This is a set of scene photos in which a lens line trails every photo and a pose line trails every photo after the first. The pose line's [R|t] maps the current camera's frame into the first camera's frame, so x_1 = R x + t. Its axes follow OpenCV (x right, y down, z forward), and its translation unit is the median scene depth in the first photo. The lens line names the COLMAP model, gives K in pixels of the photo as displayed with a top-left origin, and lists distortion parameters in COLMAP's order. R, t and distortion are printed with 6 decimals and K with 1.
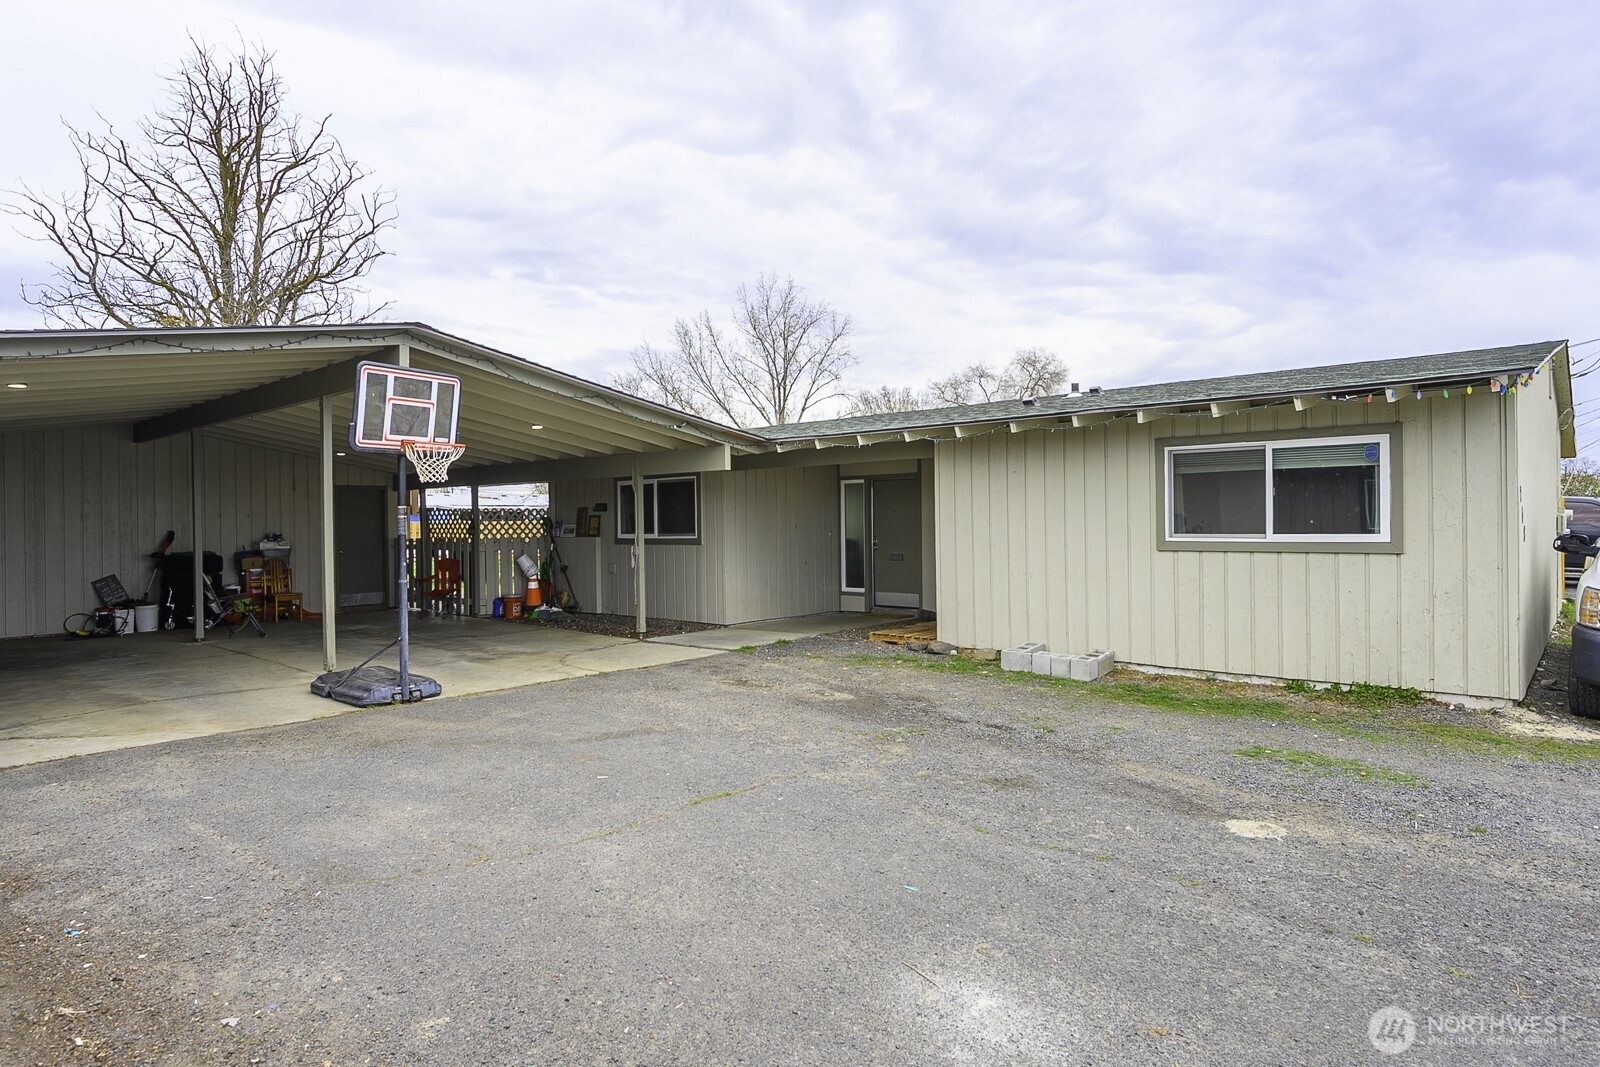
lens RADIAL K [[920.8, 0, 766.8], [0, 920.8, 524.4], [0, 0, 1]] dist [-0.002176, -0.000485]
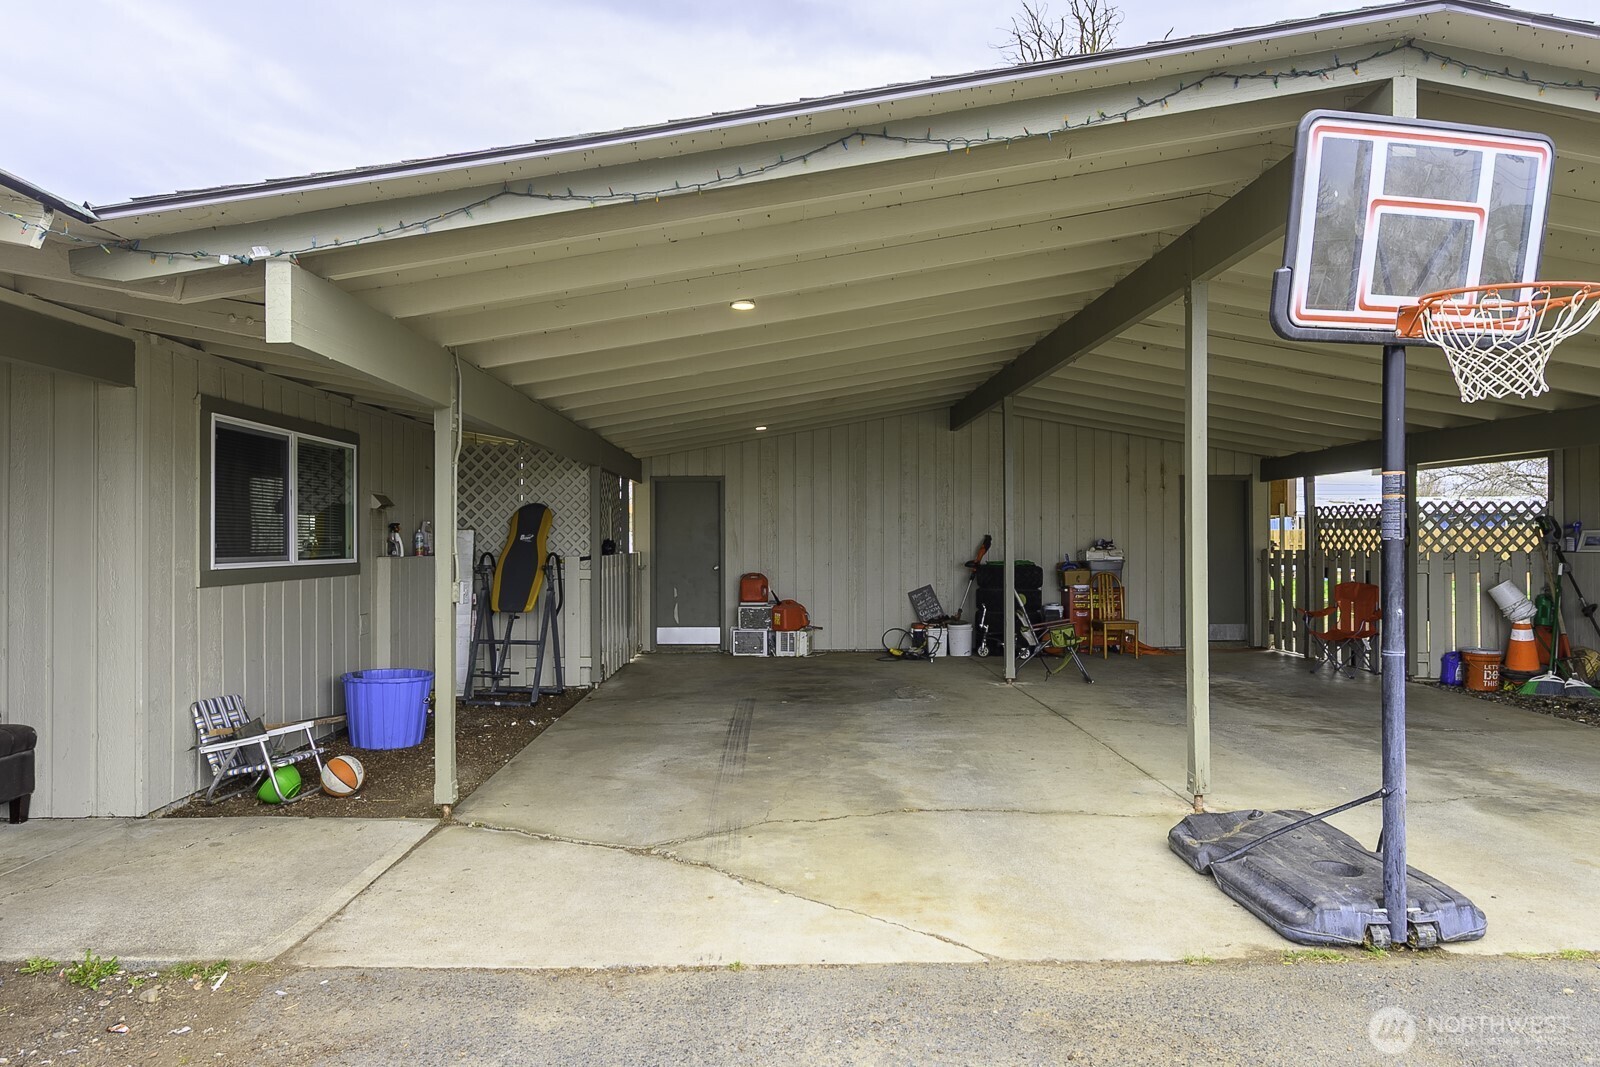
lens RADIAL K [[937.2, 0, 798.9], [0, 937.2, 537.7], [0, 0, 1]] dist [-0.000699, 0.000027]
pose [[0.693184, 0.009516, -0.720698, -0.163319], [-0.007194, 0.999954, 0.006285, 0.005459], [0.720725, 0.000828, 0.693220, 0.303282]]
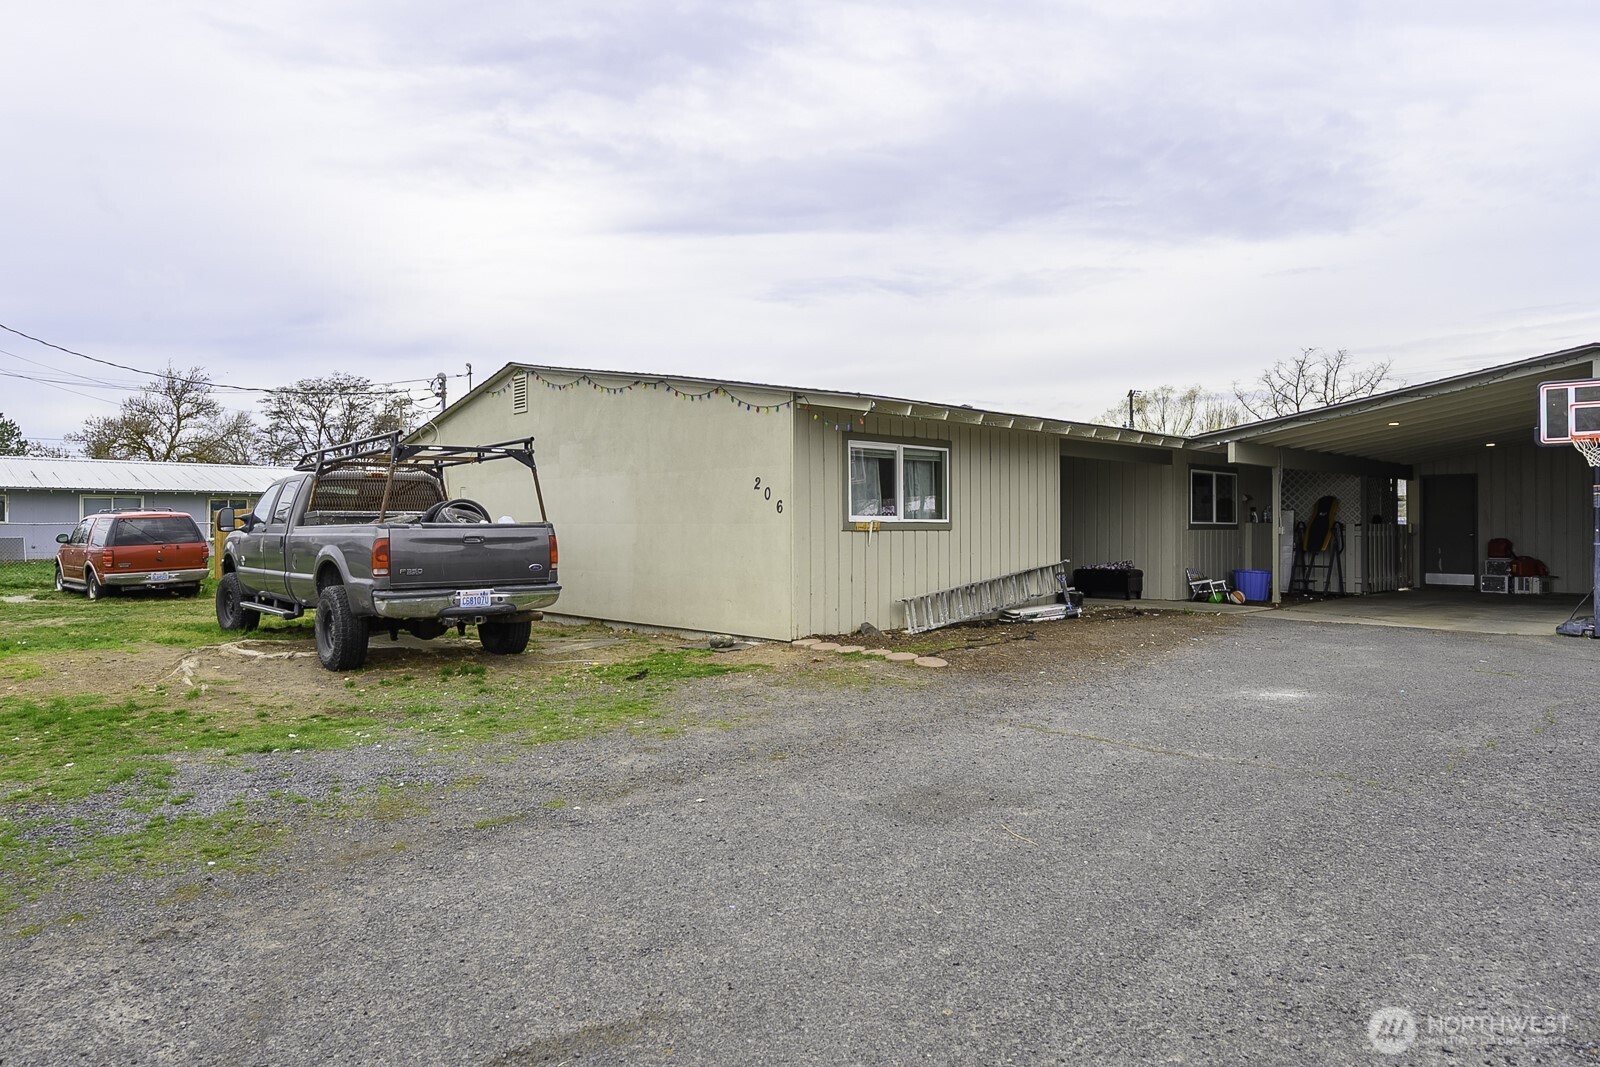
lens RADIAL K [[1016.7, 0, 738.0], [0, 1016.7, 521.6], [0, 0, 1]] dist [0.002591, 0.002249]
pose [[-0.091348, 0.005795, -0.995802, 0.664647], [-0.001253, 0.999982, 0.005935, 0.013903], [0.995818, 0.001790, -0.091339, -0.037586]]
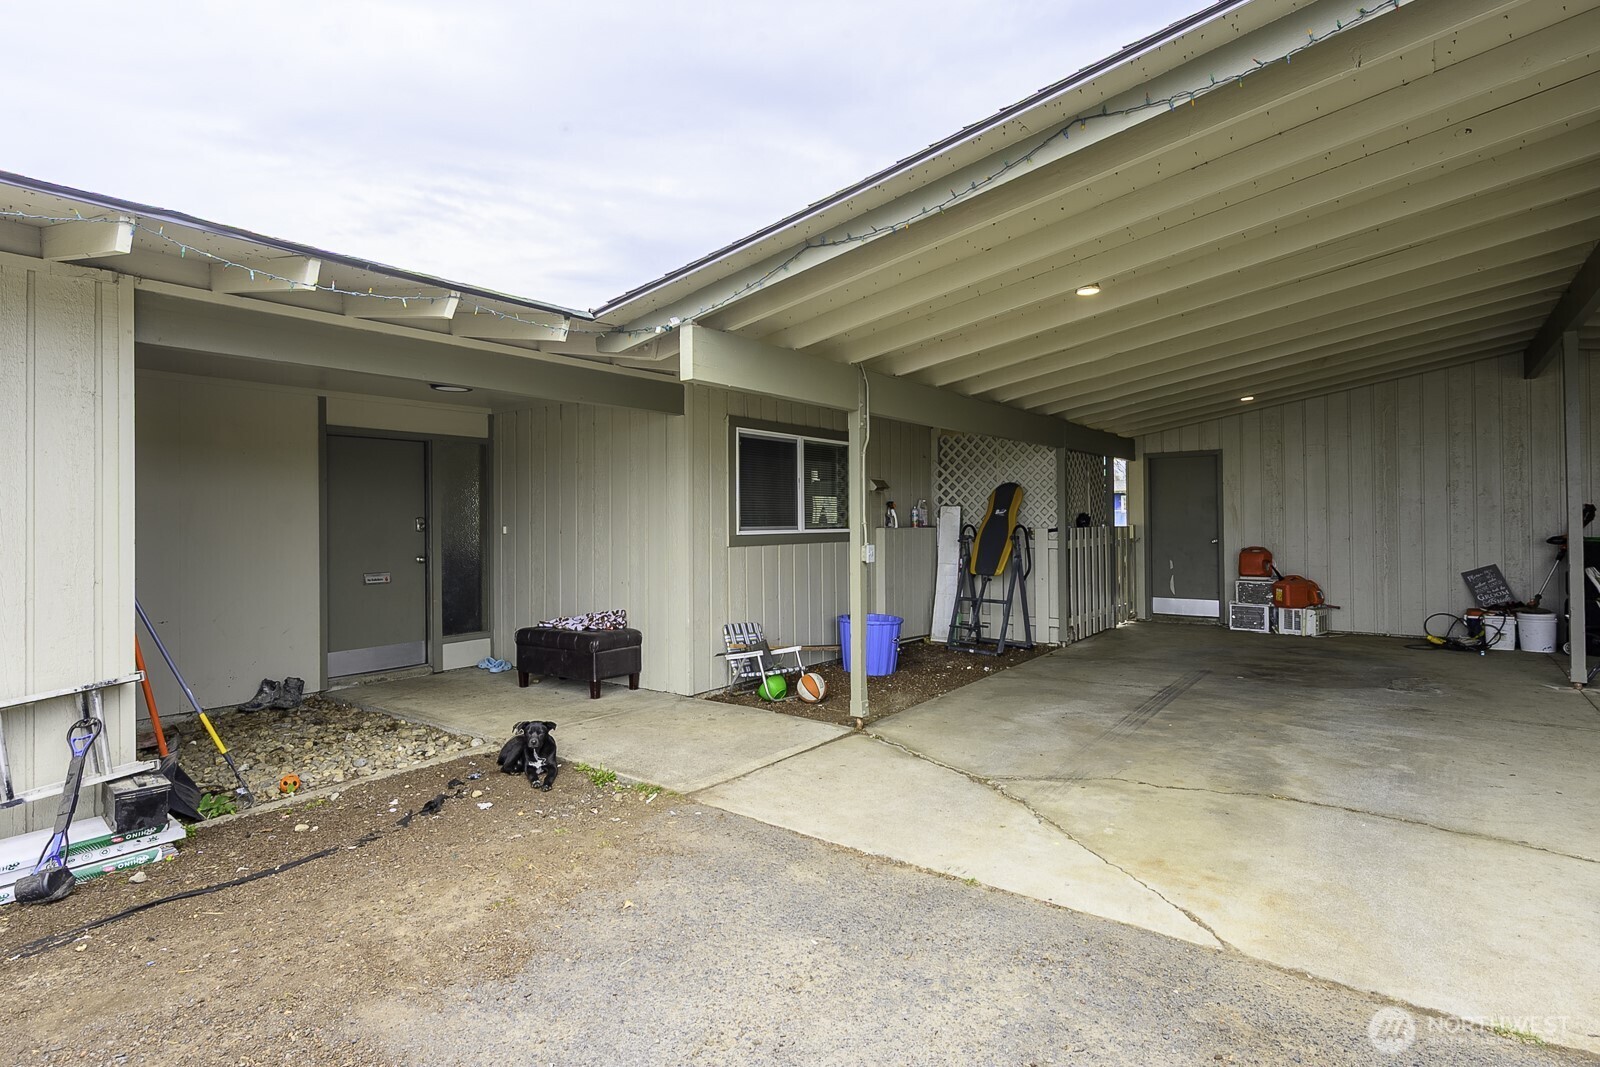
lens RADIAL K [[824.6, 0, 781.3], [0, 824.6, 511.5], [0, 0, 1]] dist [-0.001786, -0.000165]
pose [[0.087326, 0.001767, -0.996178, -0.112291], [0.005577, 0.999982, 0.002263, 0.007781], [0.996164, -0.005753, 0.087315, 0.381376]]
